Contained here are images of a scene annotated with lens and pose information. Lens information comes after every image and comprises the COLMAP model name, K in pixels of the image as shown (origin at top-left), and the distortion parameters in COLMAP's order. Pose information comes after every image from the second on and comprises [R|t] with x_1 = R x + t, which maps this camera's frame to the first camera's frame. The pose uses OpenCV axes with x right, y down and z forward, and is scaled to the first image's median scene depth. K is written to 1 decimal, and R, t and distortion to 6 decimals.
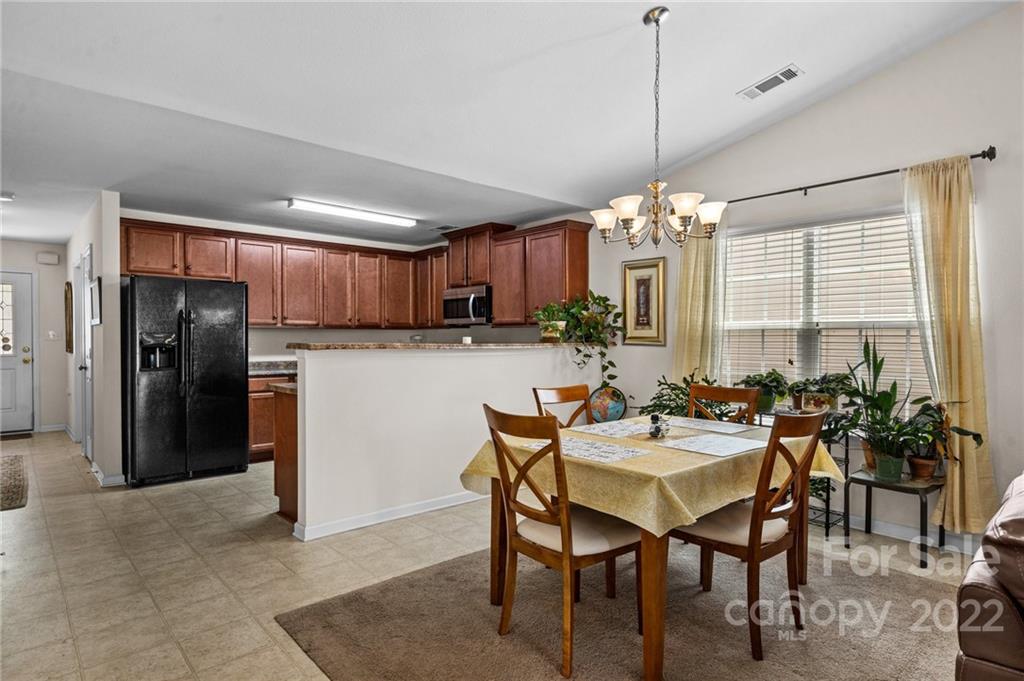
lens RADIAL K [[560.6, 0, 508.6], [0, 560.6, 342.8], [0, 0, 1]] dist [-0.004340, -0.000454]
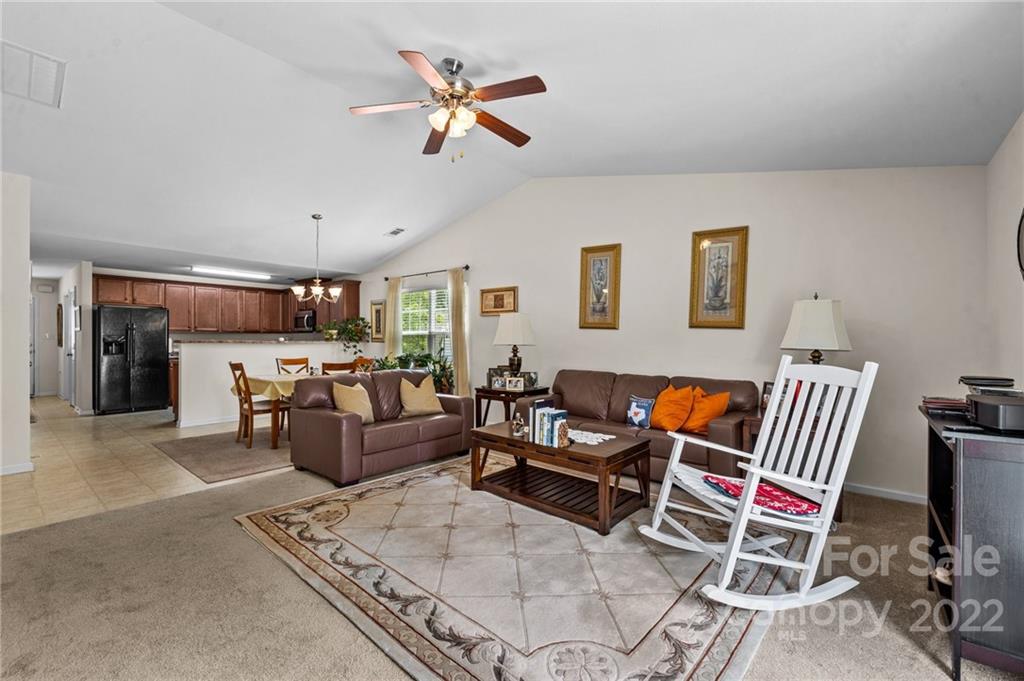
lens RADIAL K [[435.6, 0, 508.0], [0, 435.6, 340.2], [0, 0, 1]] dist [-0.000974, -0.000477]
pose [[0.990085, 0.001957, 0.140454, 0.418397], [-0.001174, 0.999983, -0.005658, 0.005215], [-0.140463, 0.005437, 0.990071, -0.556426]]
